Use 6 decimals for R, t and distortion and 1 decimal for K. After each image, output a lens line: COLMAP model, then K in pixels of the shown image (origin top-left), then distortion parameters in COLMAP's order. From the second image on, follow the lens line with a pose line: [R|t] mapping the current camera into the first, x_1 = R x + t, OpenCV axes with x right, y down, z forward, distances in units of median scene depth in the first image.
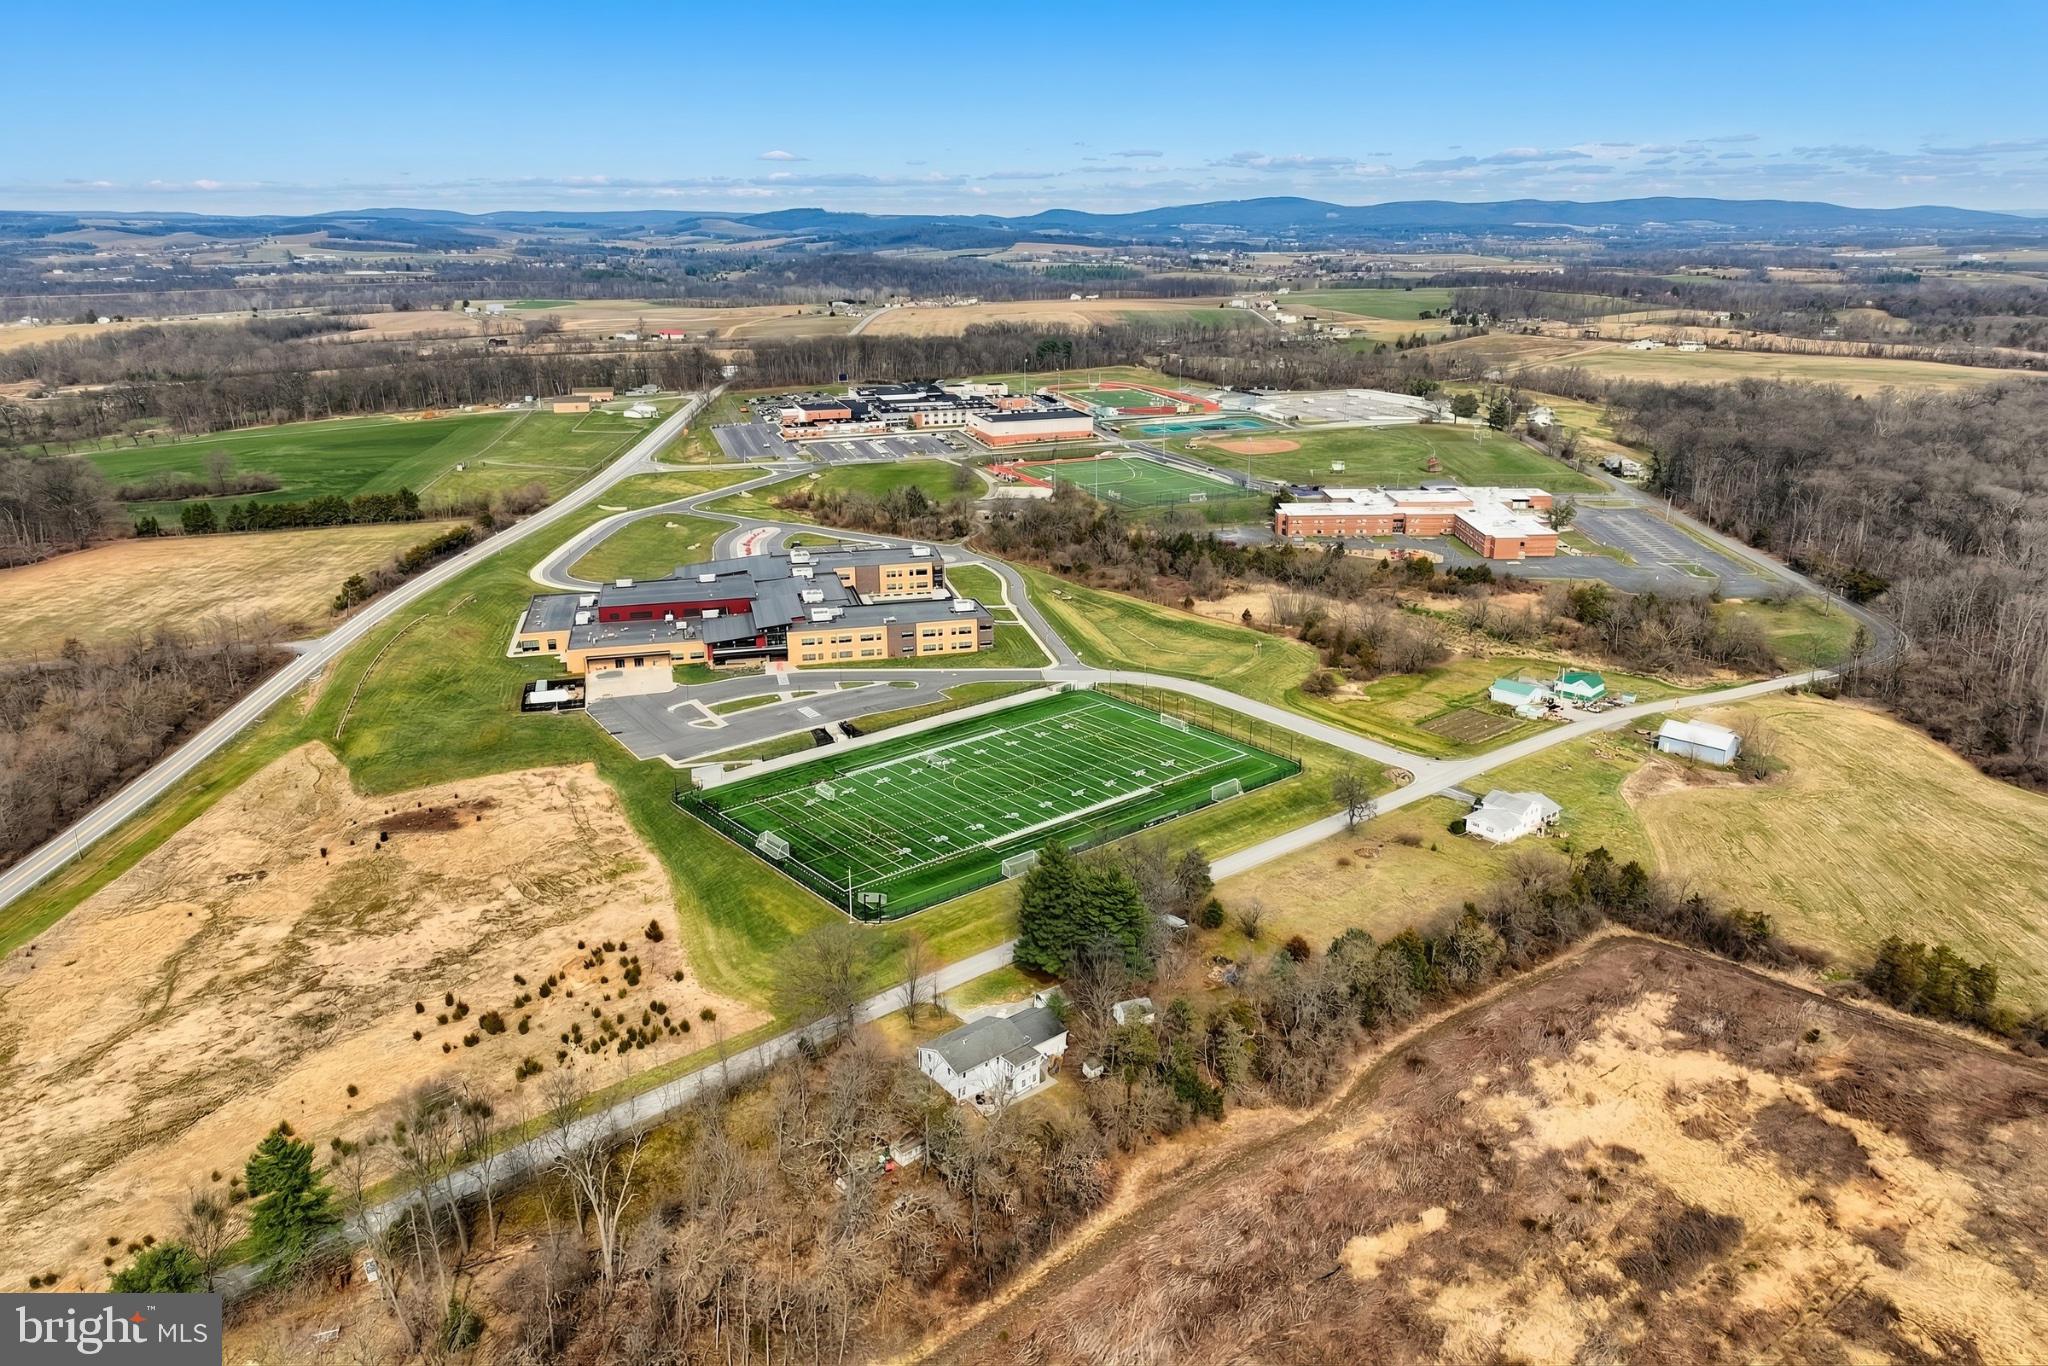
lens RADIAL K [[1430.9, 0, 1024.0], [0, 1430.9, 683.0], [0, 0, 1]] dist [0.008108, 0.003507]
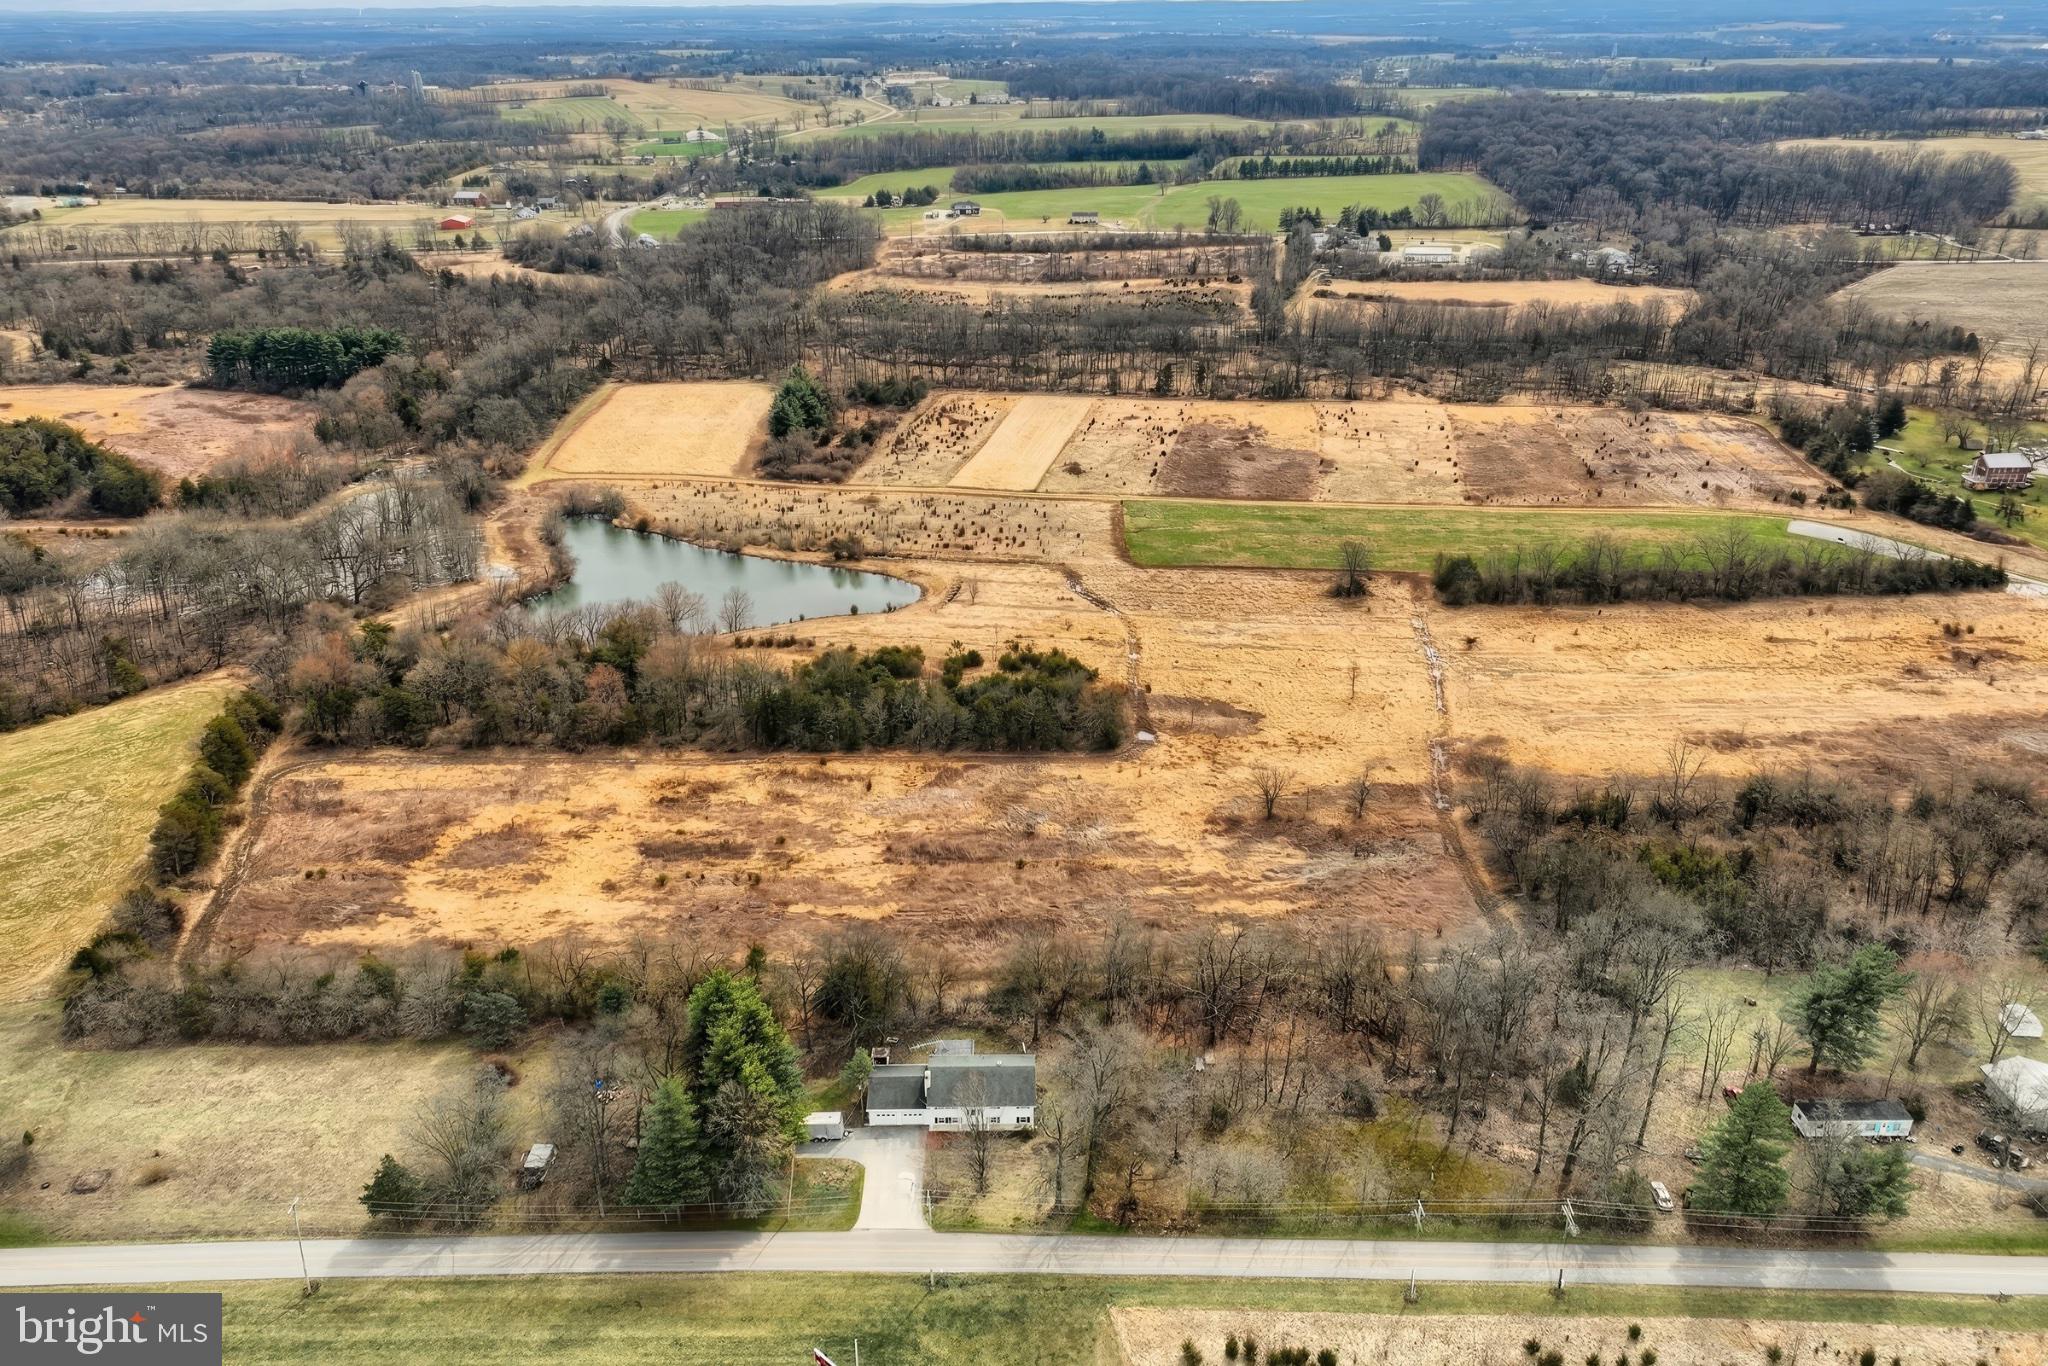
lens RADIAL K [[1629.0, 0, 1012.1], [0, 1629.0, 679.3], [0, 0, 1]] dist [0.005678, -0.000564]
pose [[-0.772606, -0.225868, 0.593350, -0.489053], [0.211804, 0.789339, 0.576266, -0.419941], [-0.598515, 0.570900, -0.562008, 1.196607]]
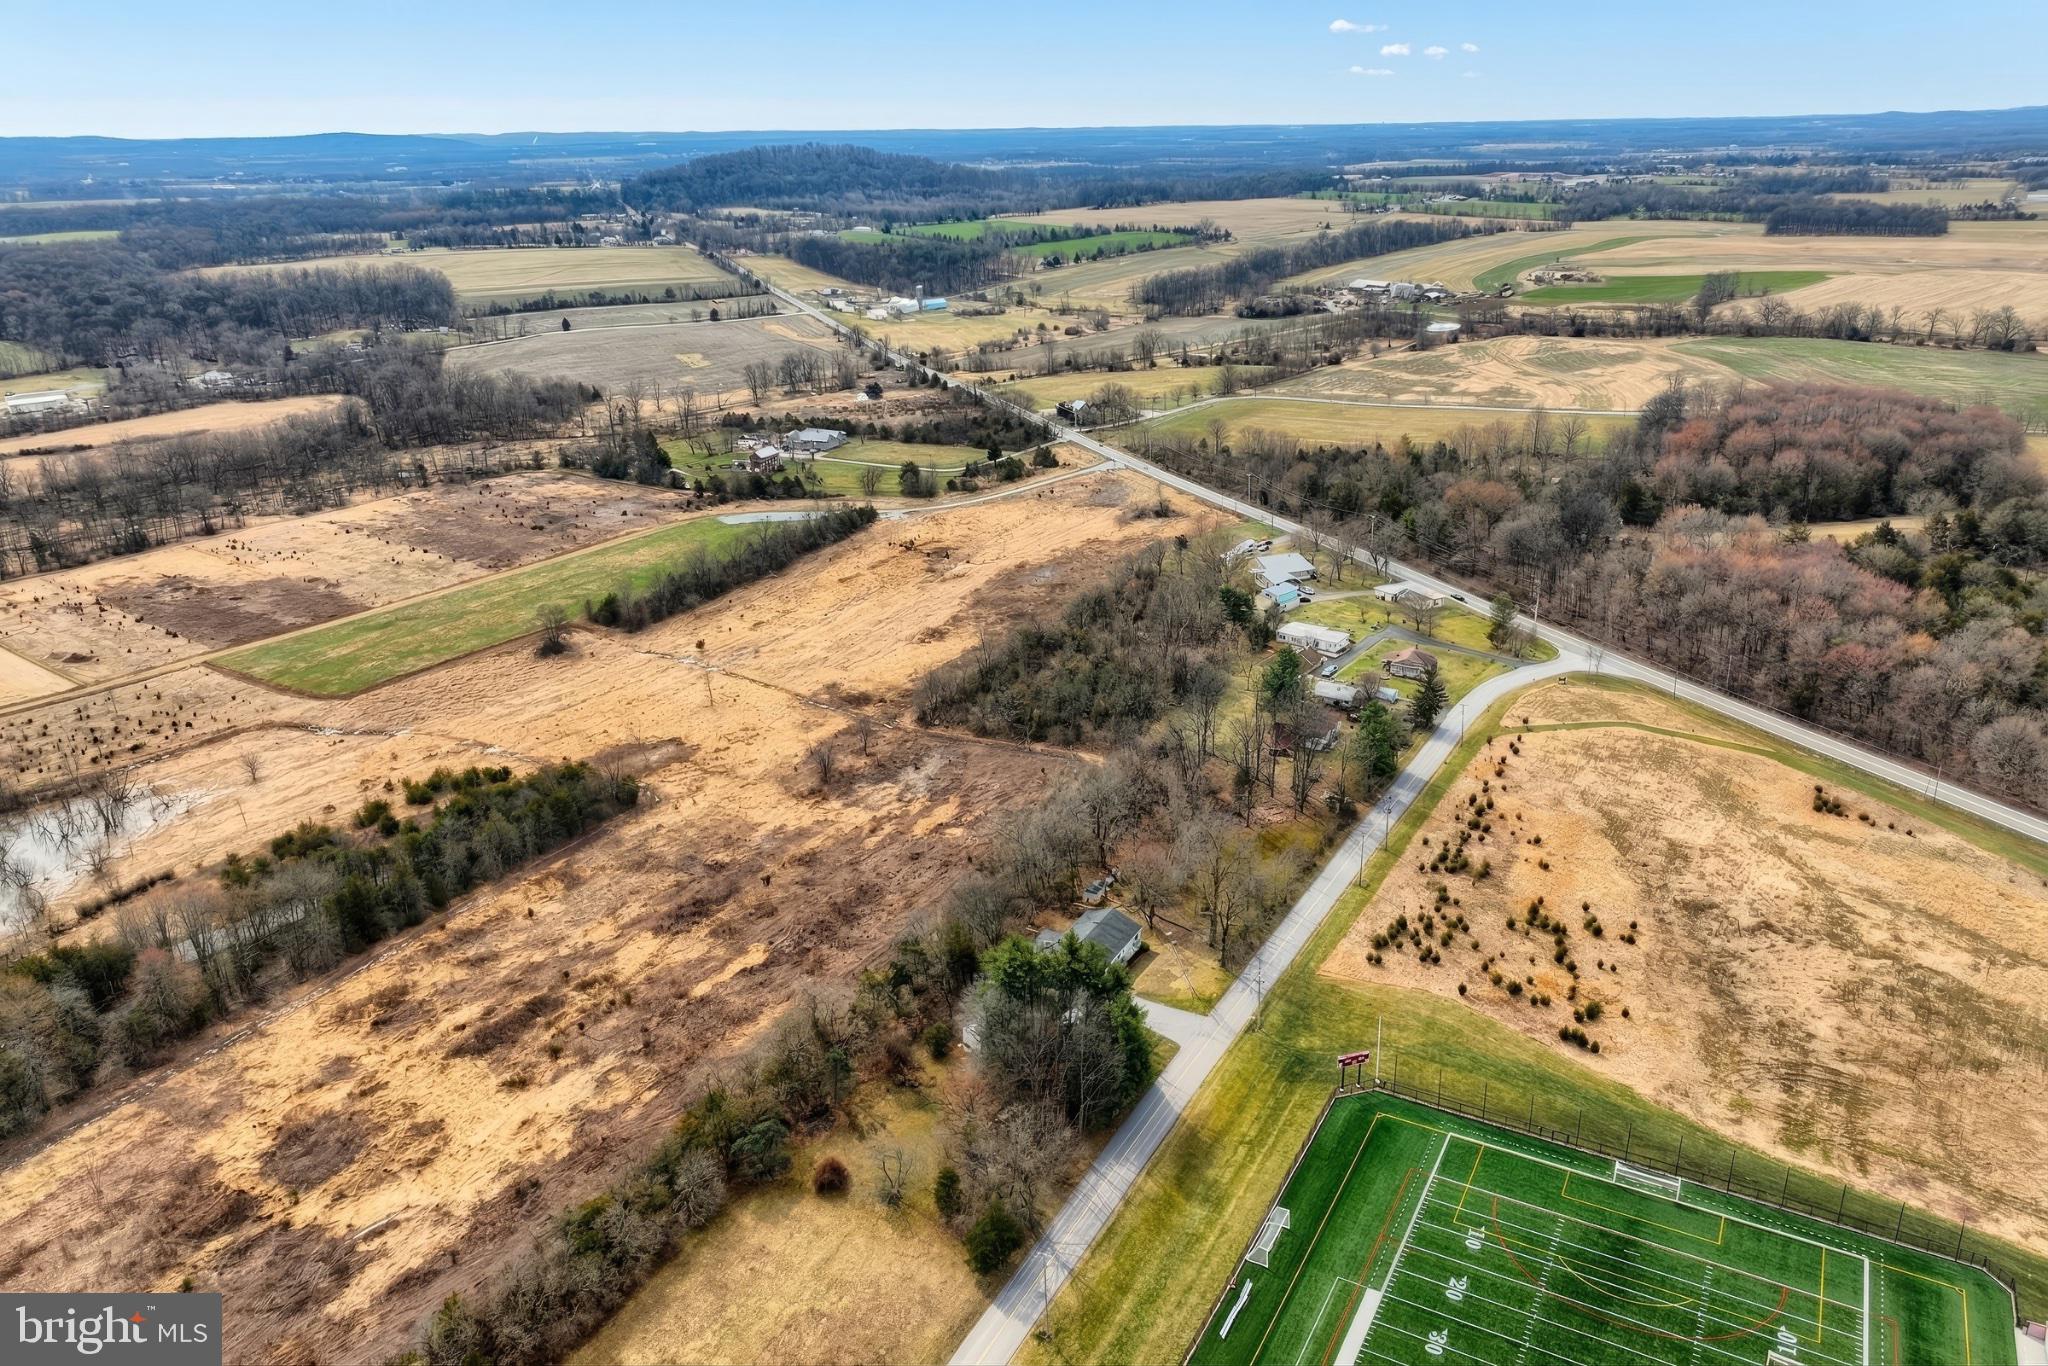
lens RADIAL K [[1430.9, 0, 1024.0], [0, 1430.9, 683.0], [0, 0, 1]] dist [0.008108, 0.003507]
pose [[-0.931383, 0.160748, -0.326627, 0.300409], [-0.081136, 0.782998, 0.616710, -0.506664], [0.354883, 0.600895, -0.716229, 1.423863]]
